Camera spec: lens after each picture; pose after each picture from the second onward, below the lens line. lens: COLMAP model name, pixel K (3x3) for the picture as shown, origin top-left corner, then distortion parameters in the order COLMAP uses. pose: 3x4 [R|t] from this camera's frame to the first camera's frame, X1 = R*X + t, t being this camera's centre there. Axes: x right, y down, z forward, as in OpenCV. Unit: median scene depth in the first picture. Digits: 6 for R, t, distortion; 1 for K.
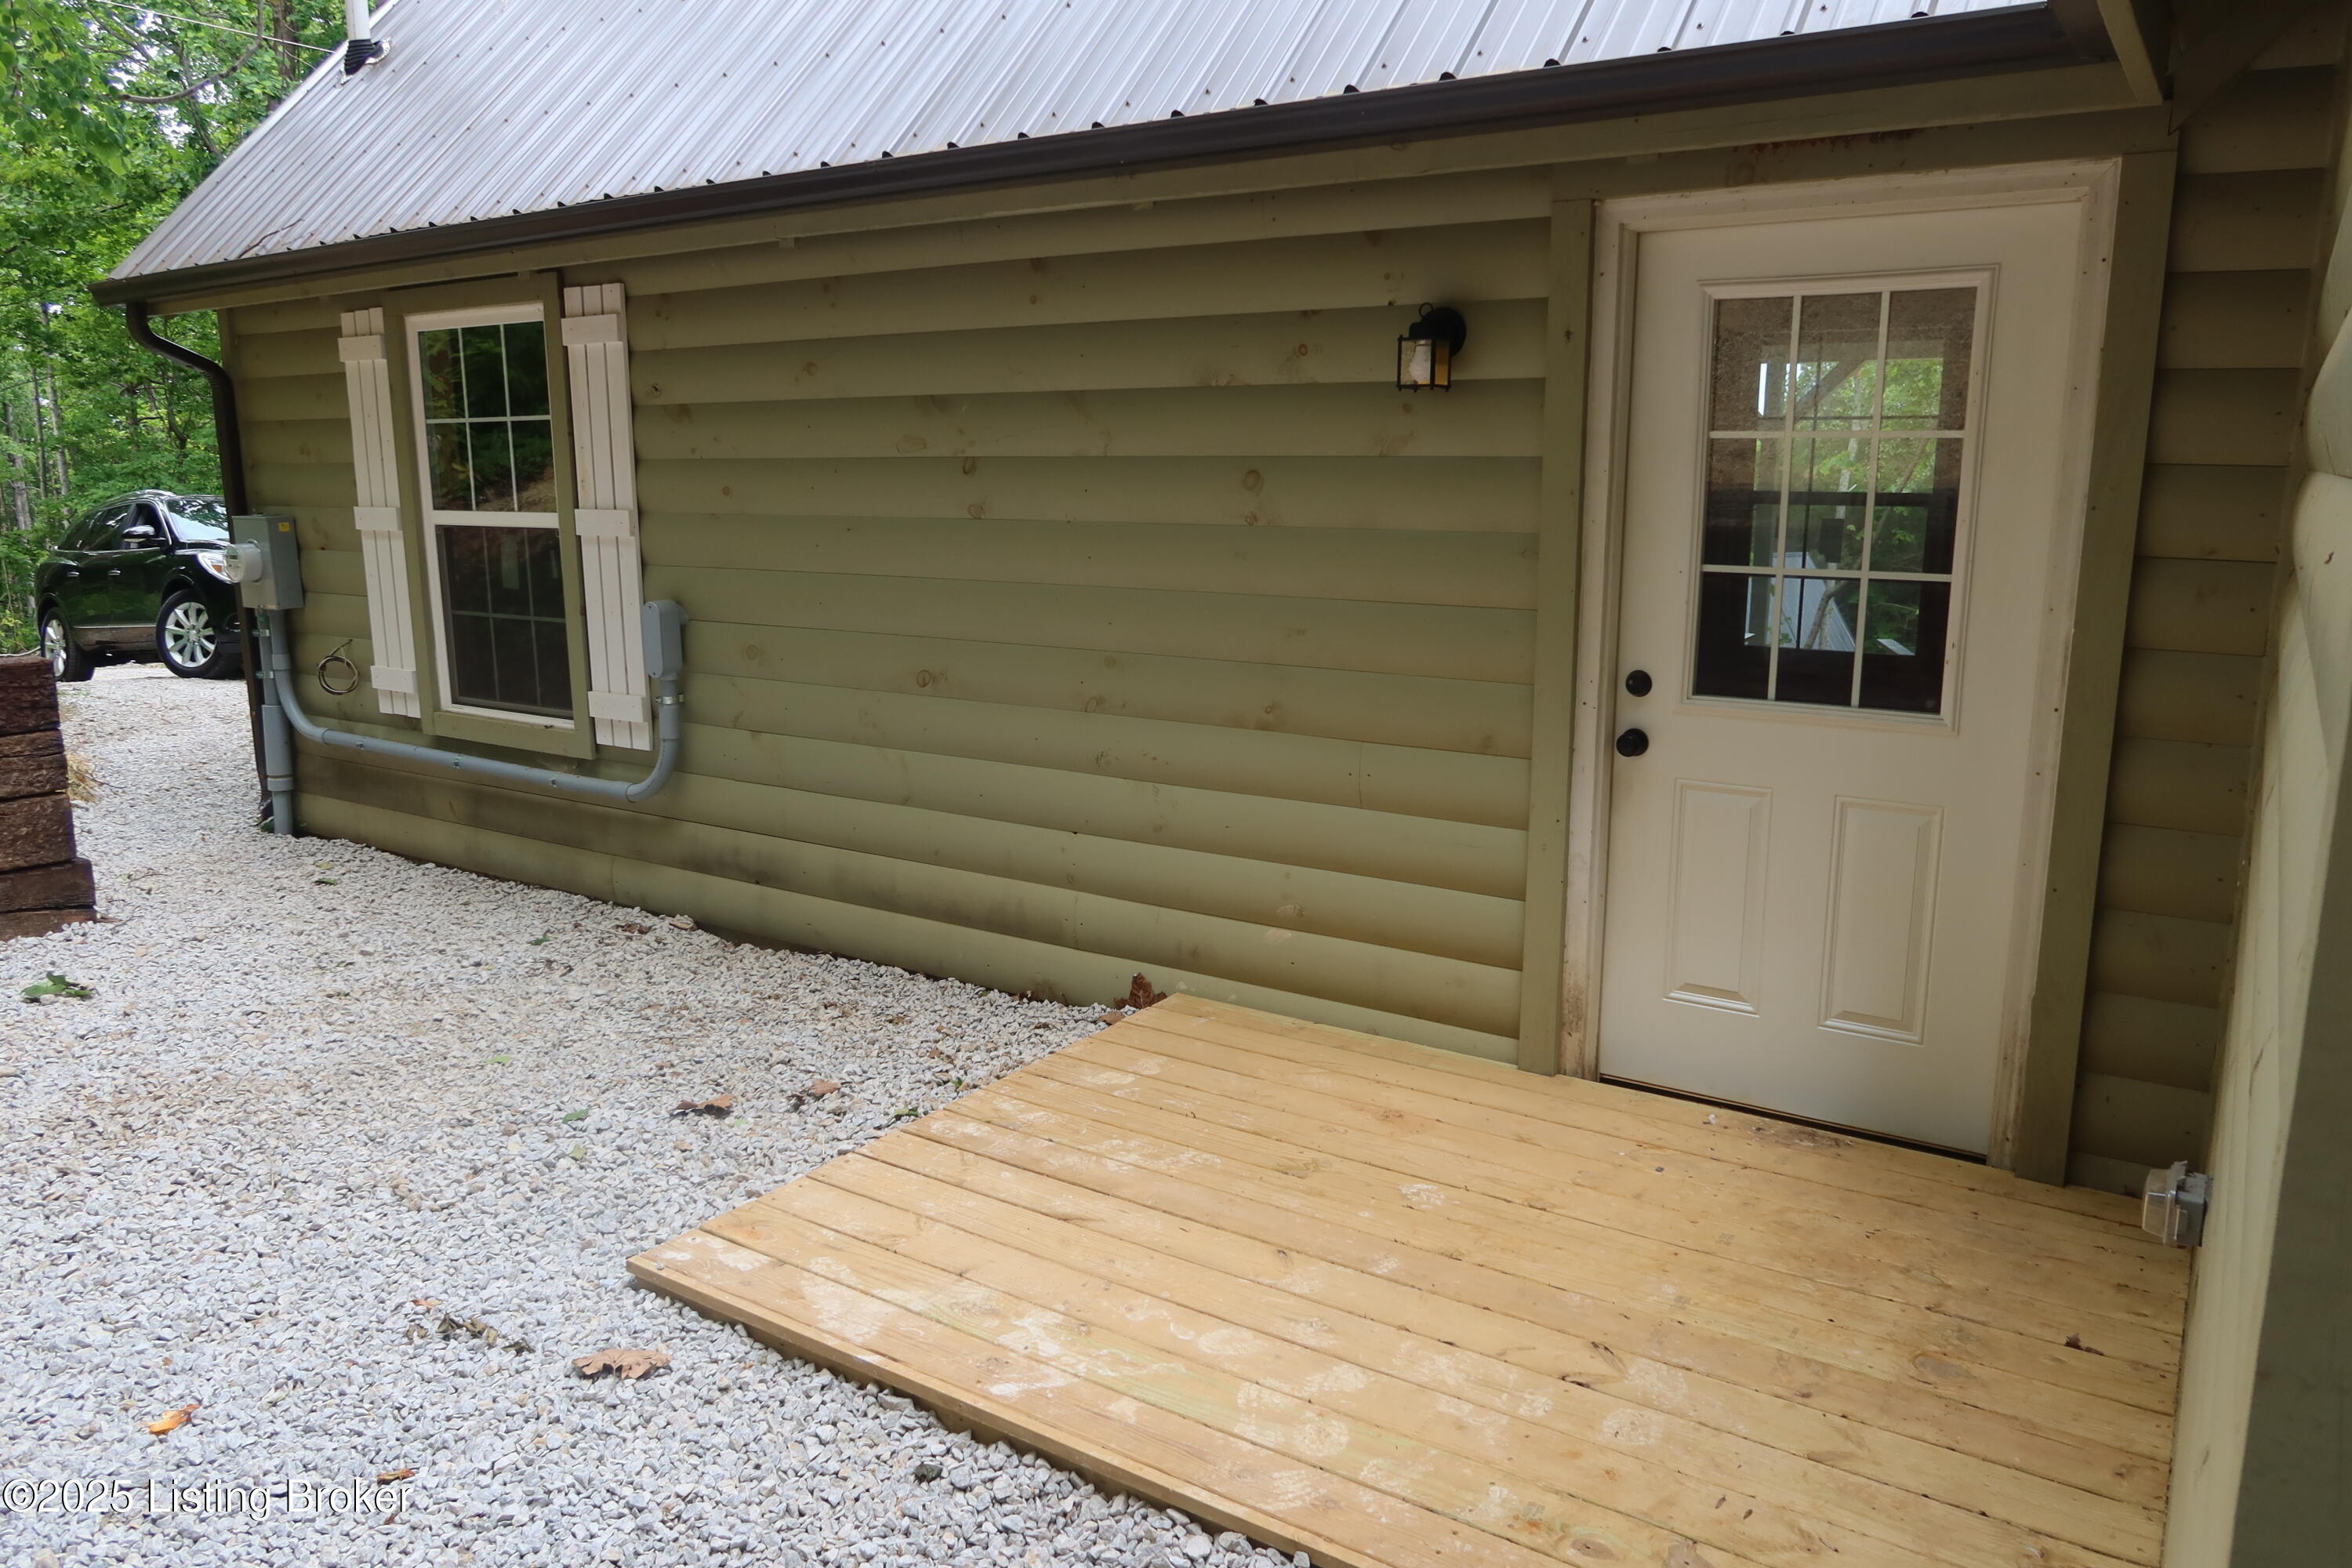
lens RADIAL K [[1621.4, 0, 1181.8], [0, 1621.4, 787.3], [0, 0, 1]] dist [-0.023359, -0.007572]
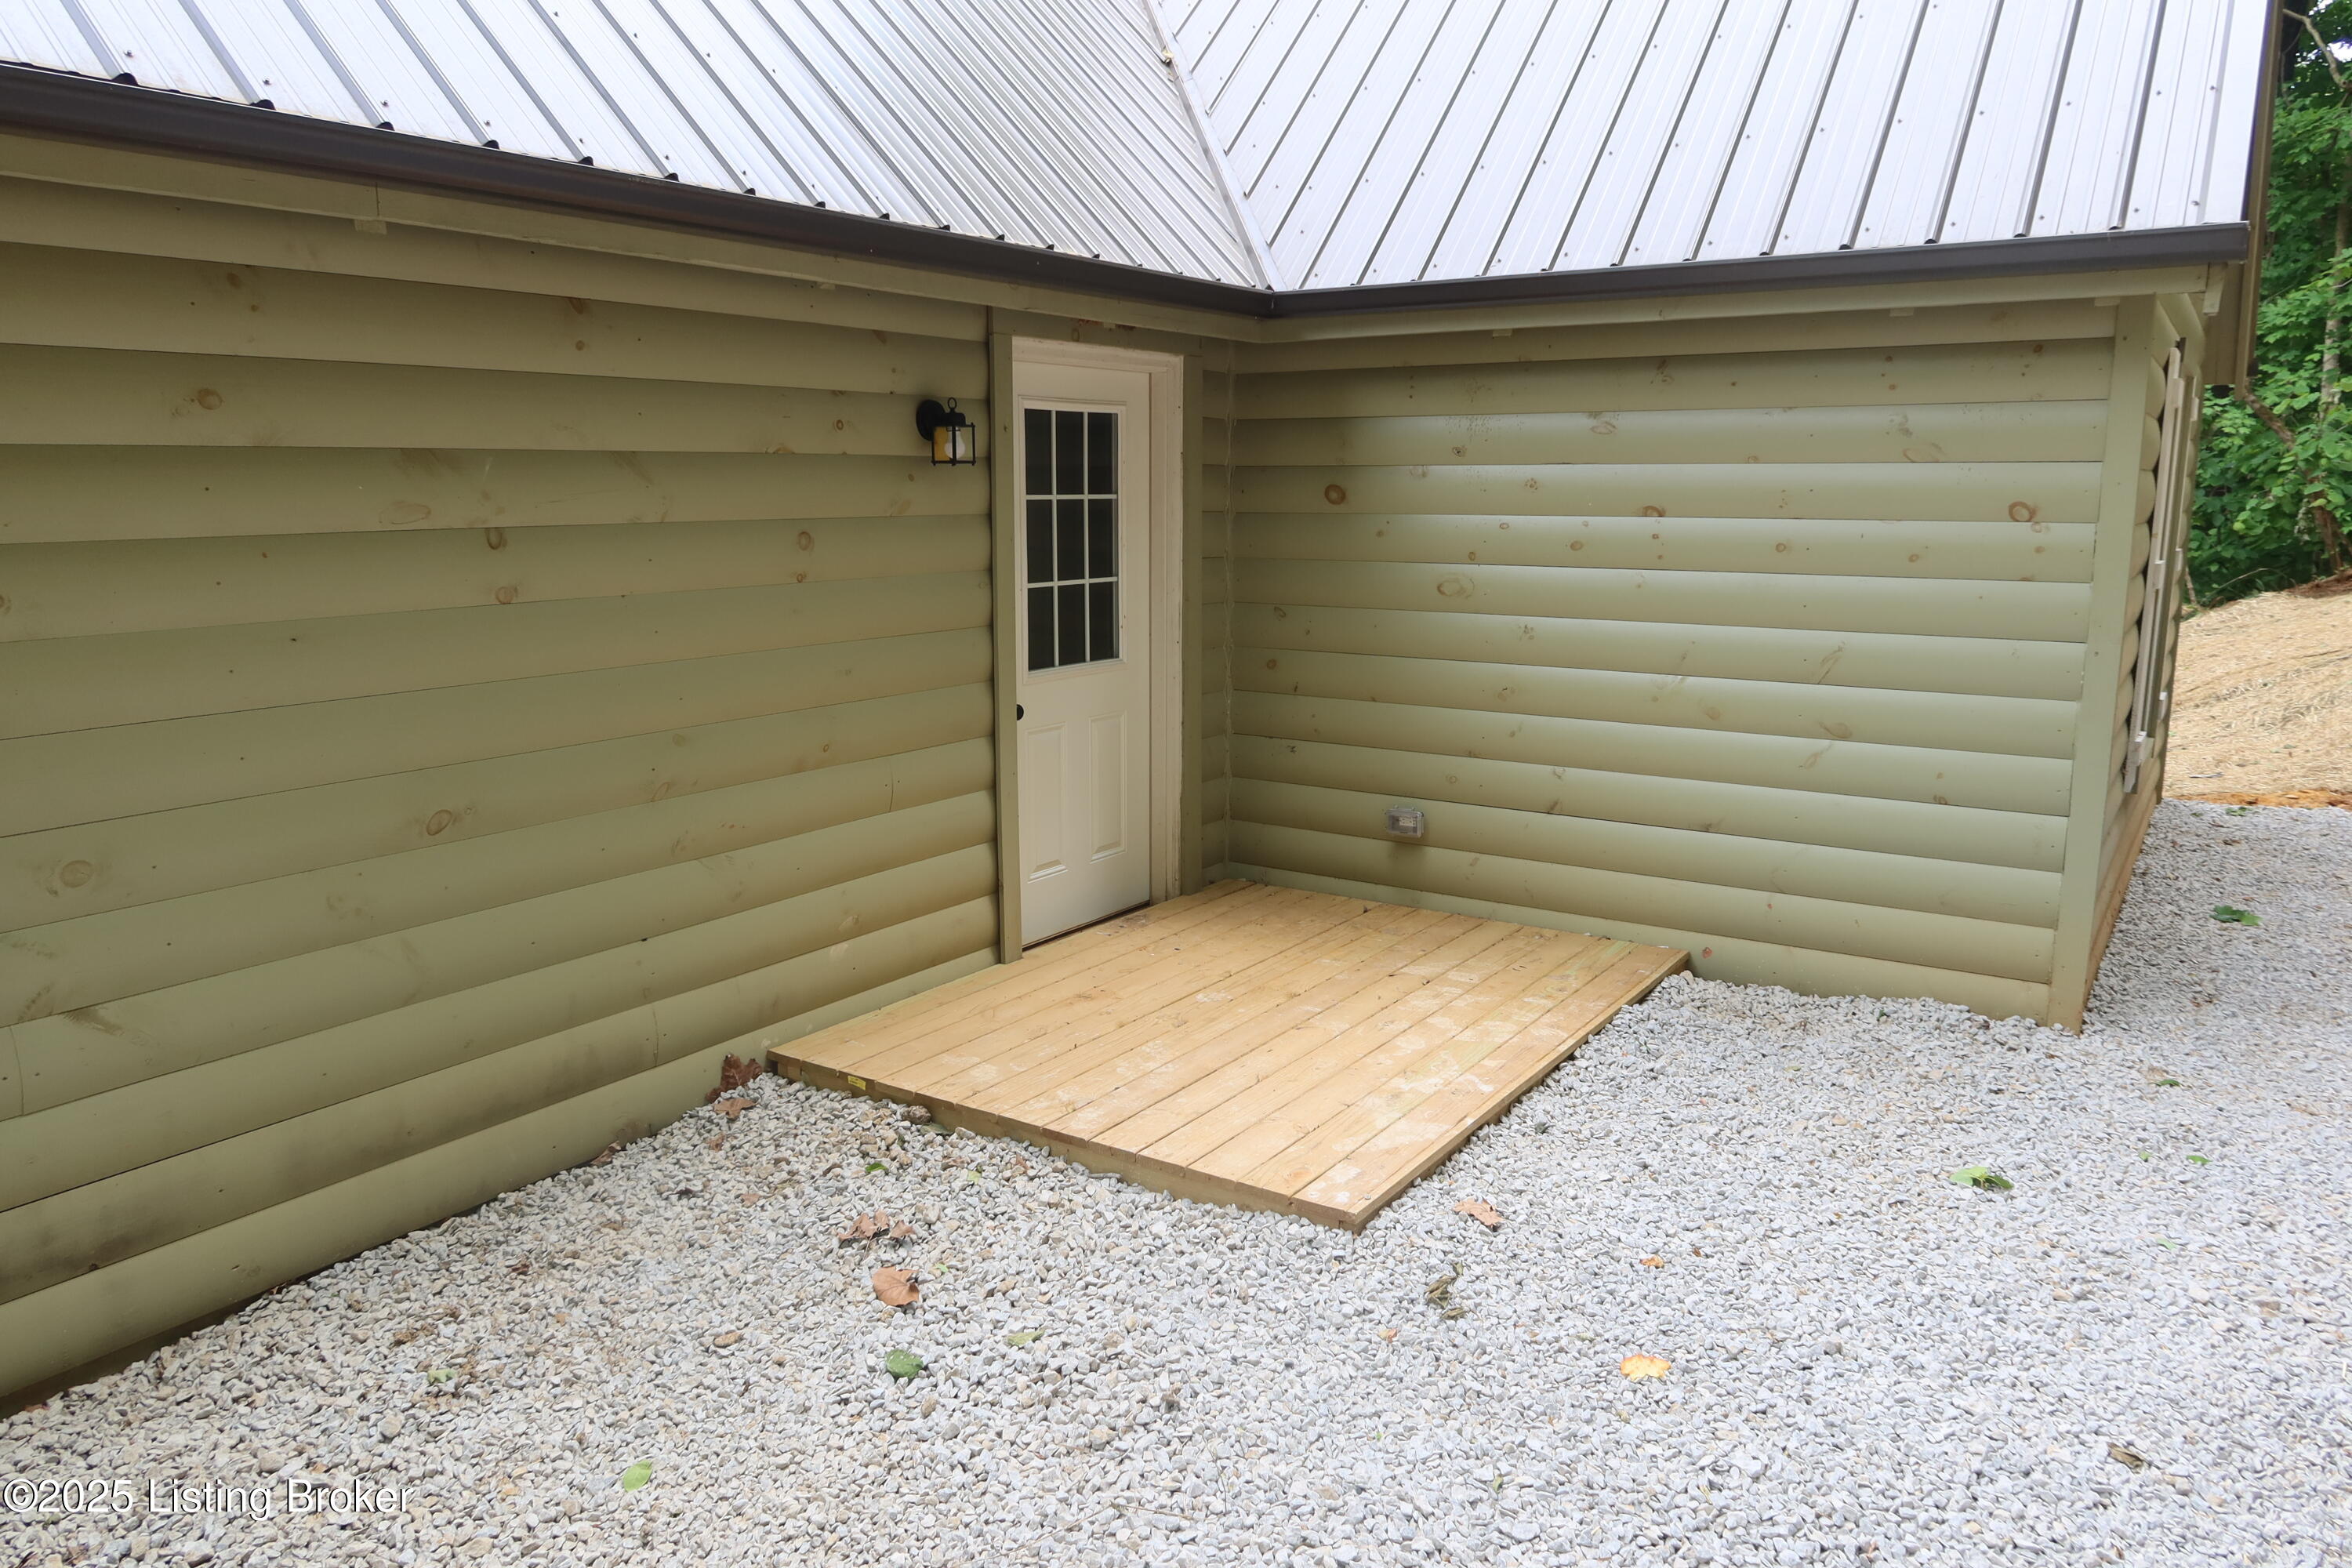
lens RADIAL K [[1621.4, 0, 1180.5], [0, 1621.4, 781.3], [0, 0, 1]] dist [-0.023359, -0.007572]
pose [[0.002094, -0.181846, 0.983325, -1.142640], [0.199565, 0.963623, 0.177778, -0.192365], [-0.979882, 0.195865, 0.038308, 0.809850]]
